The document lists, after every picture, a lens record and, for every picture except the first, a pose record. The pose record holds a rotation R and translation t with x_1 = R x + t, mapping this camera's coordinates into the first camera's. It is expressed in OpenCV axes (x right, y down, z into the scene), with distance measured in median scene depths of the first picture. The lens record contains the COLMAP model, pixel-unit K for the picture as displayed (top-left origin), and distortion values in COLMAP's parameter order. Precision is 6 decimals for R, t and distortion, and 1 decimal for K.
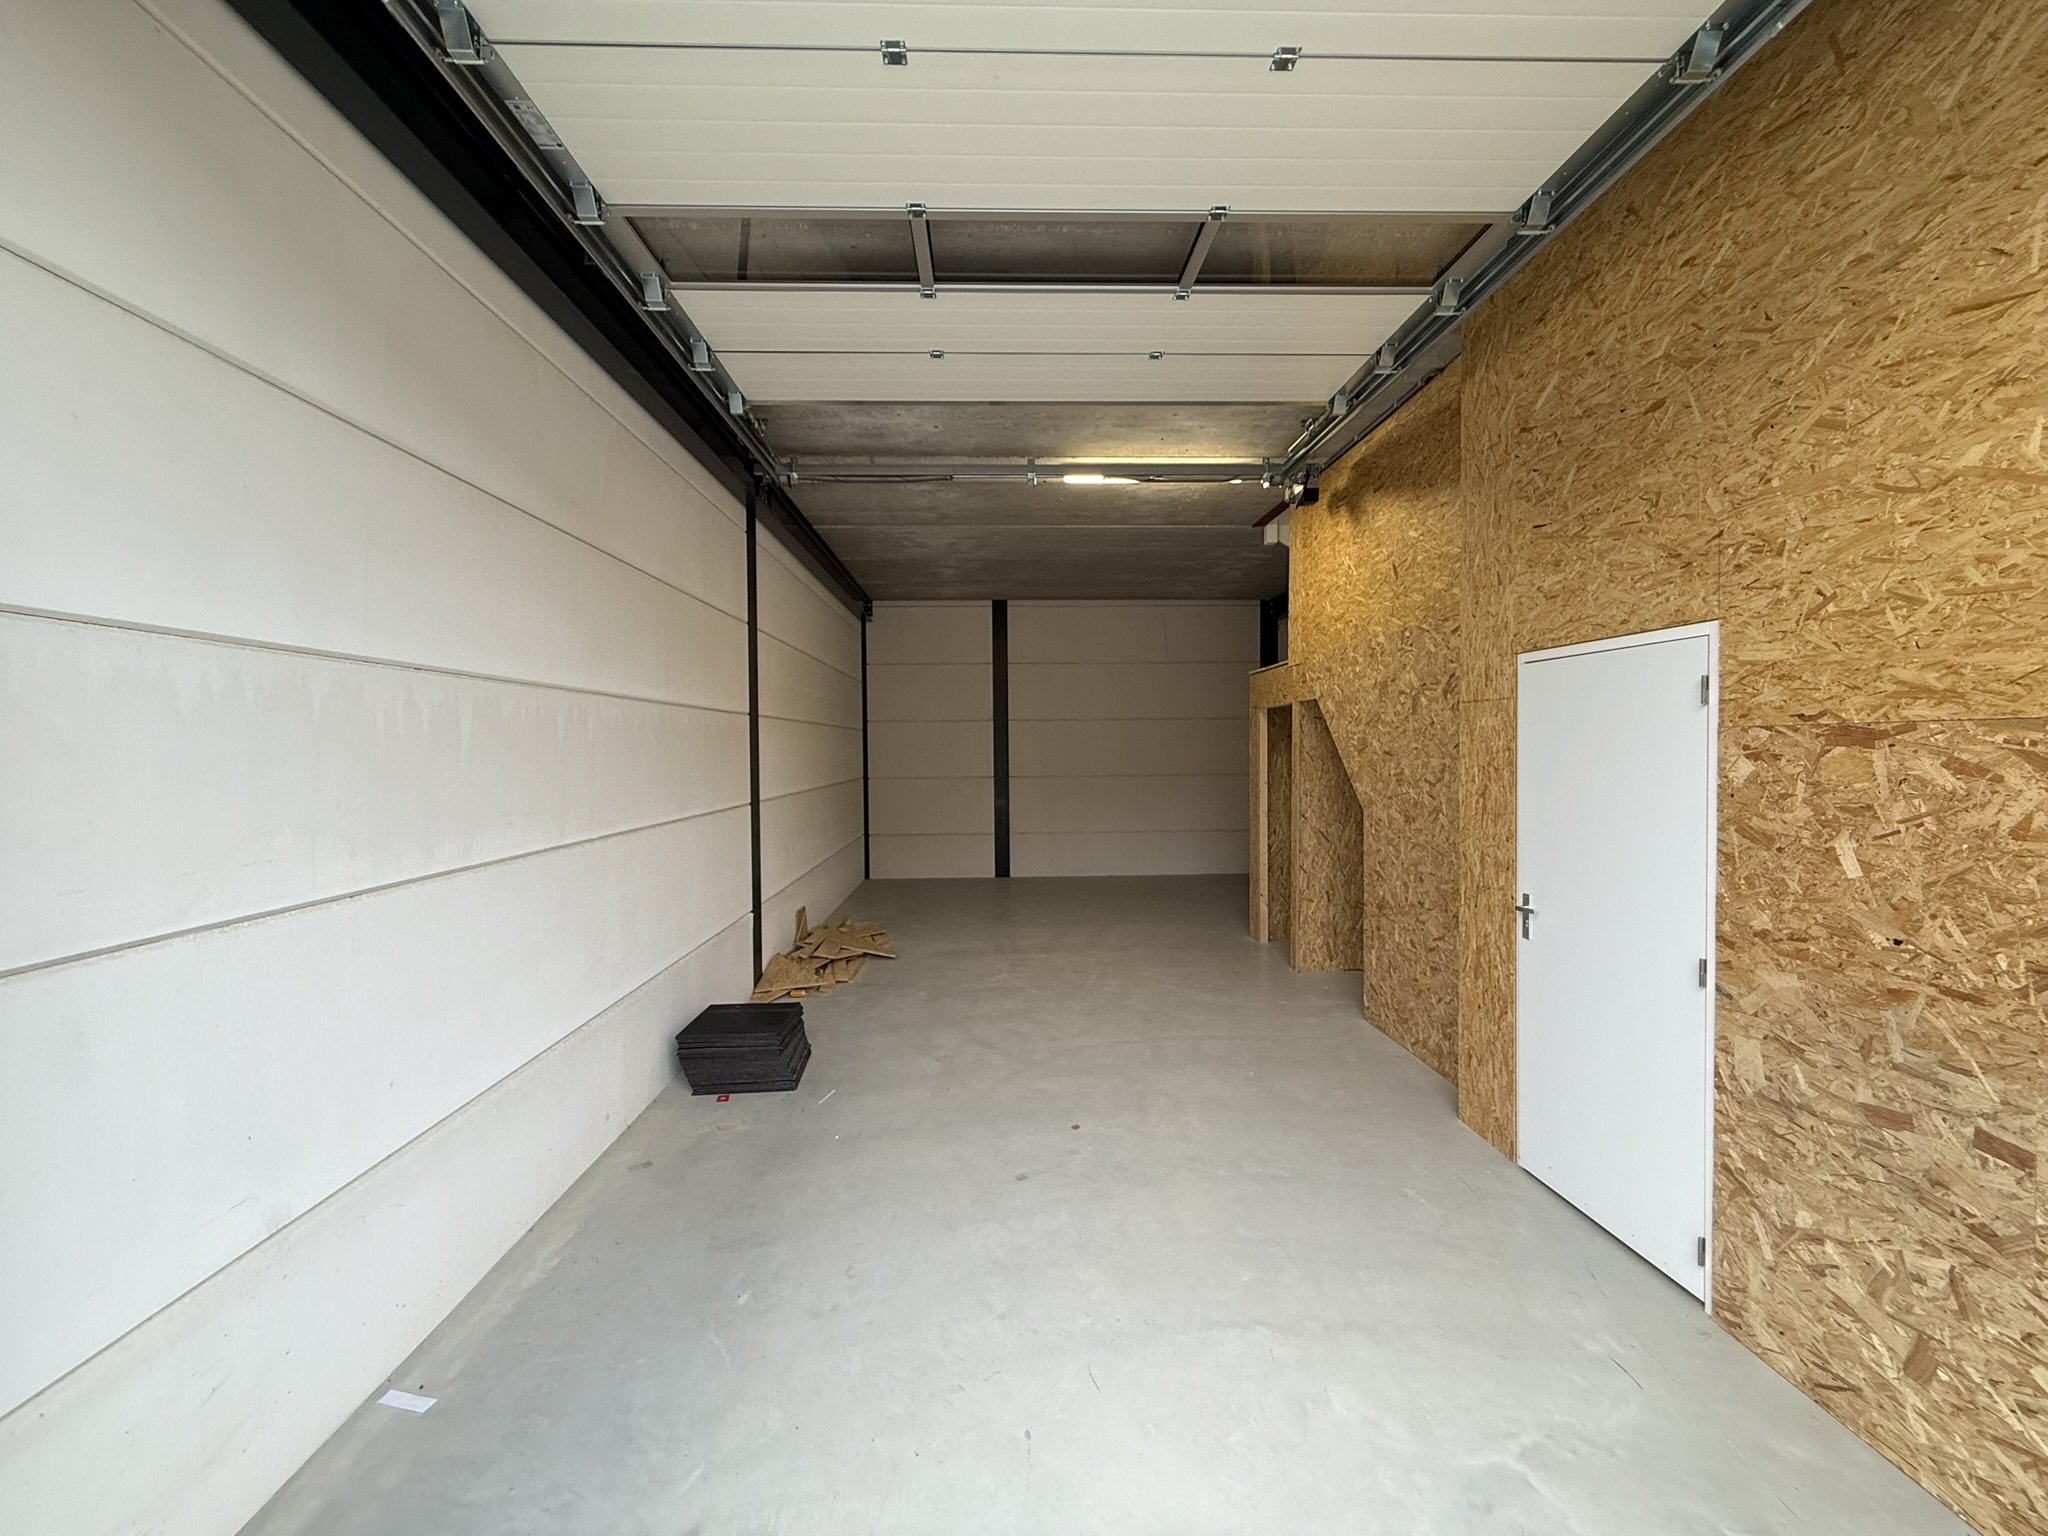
lens RADIAL K [[814.8, 0, 1019.9], [0, 814.8, 773.9], [0, 0, 1]] dist [-0.002004, 0.000437]
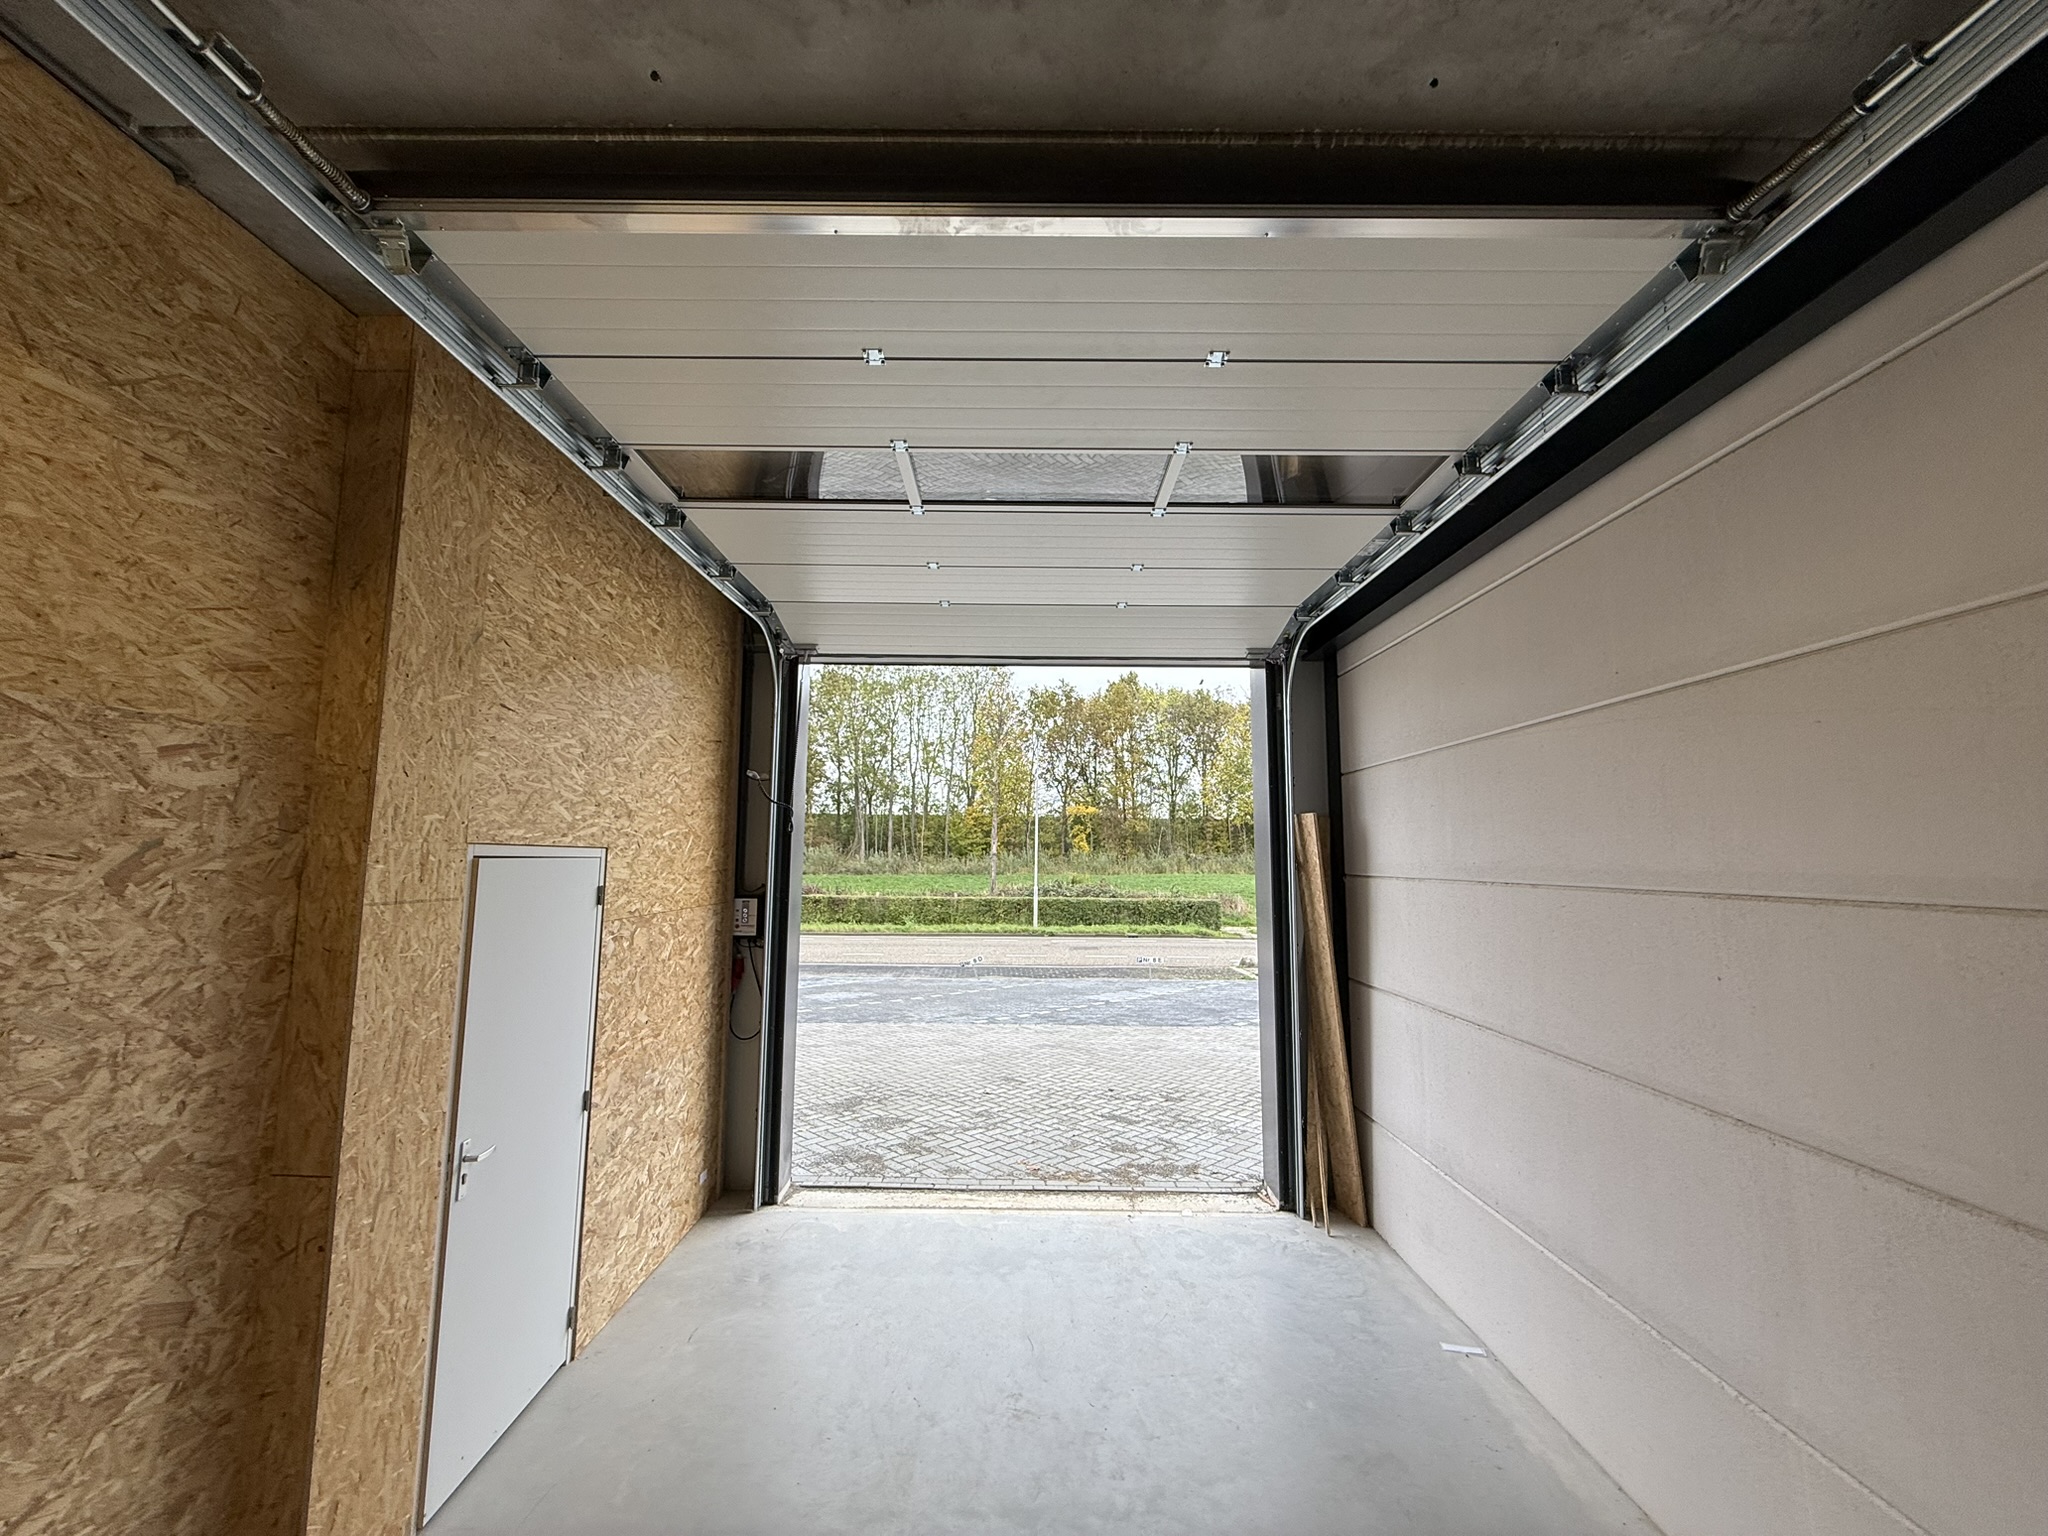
lens RADIAL K [[814.8, 0, 1018.3], [0, 814.8, 768.6], [0, 0, 1]] dist [-0.002004, 0.000437]
pose [[-0.999233, 0.003849, 0.038967, 0.027551], [0.000819, 0.996993, -0.077487, -0.127871], [-0.039148, -0.077396, -0.996232, 1.440938]]
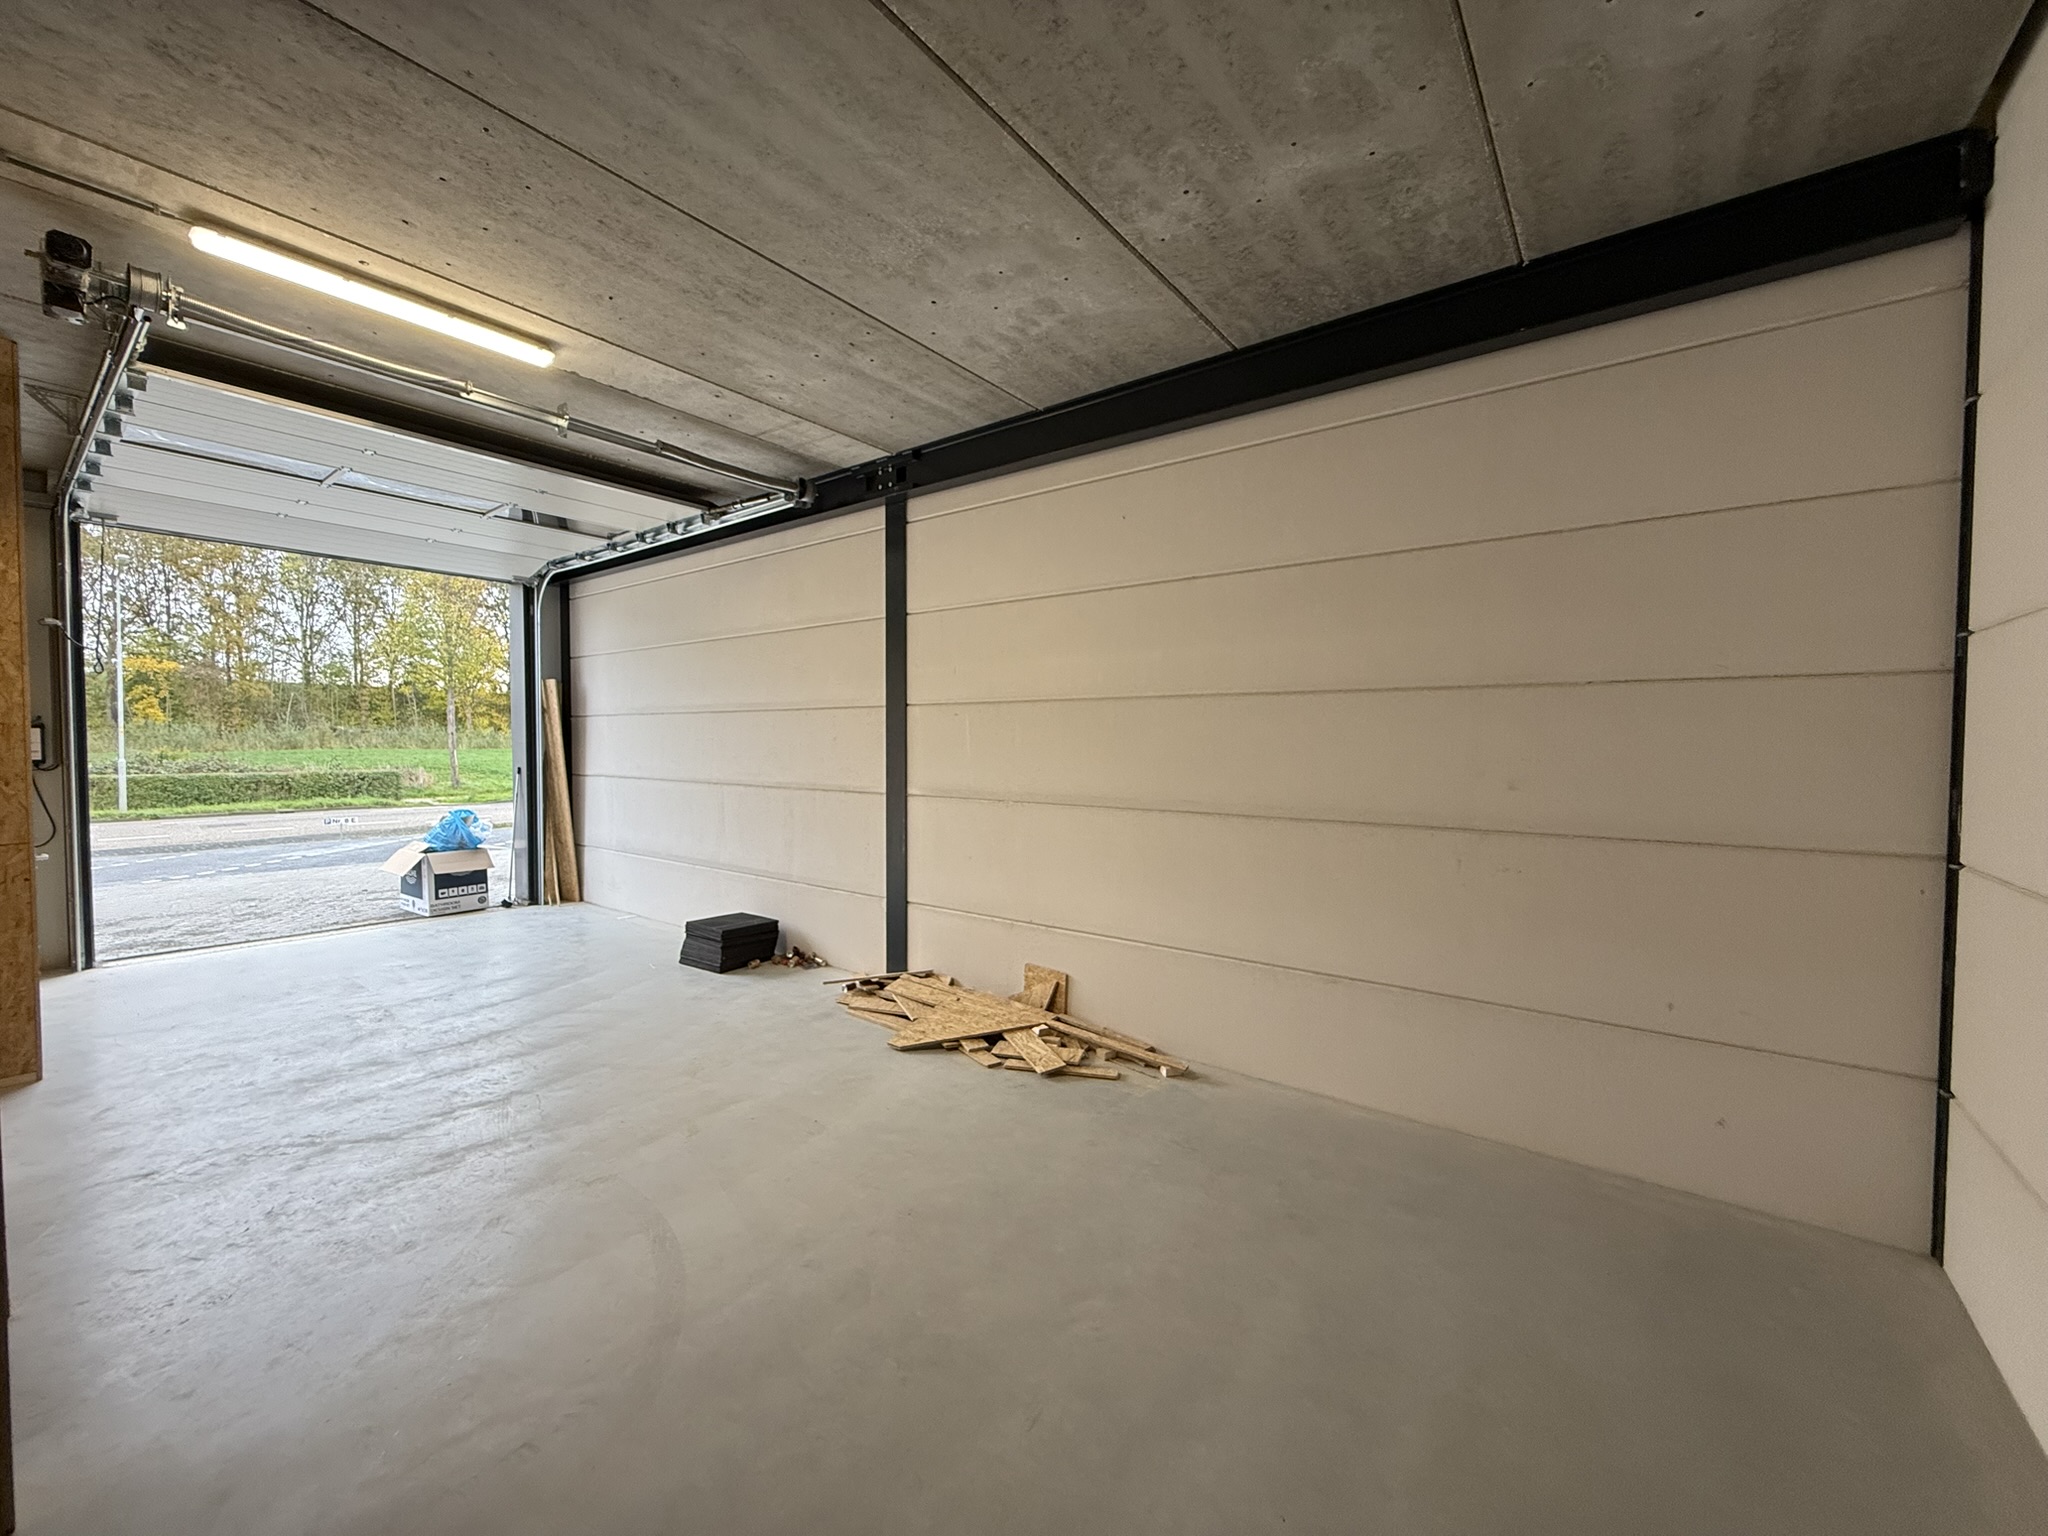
lens RADIAL K [[814.8, 0, 1018.7], [0, 814.8, 769.3], [0, 0, 1]] dist [-0.002004, 0.000437]
pose [[-0.637973, 0.033186, -0.769344, 0.486736], [-0.023719, 0.997750, 0.062707, -0.084456], [0.769694, 0.058253, -0.635750, 2.463425]]
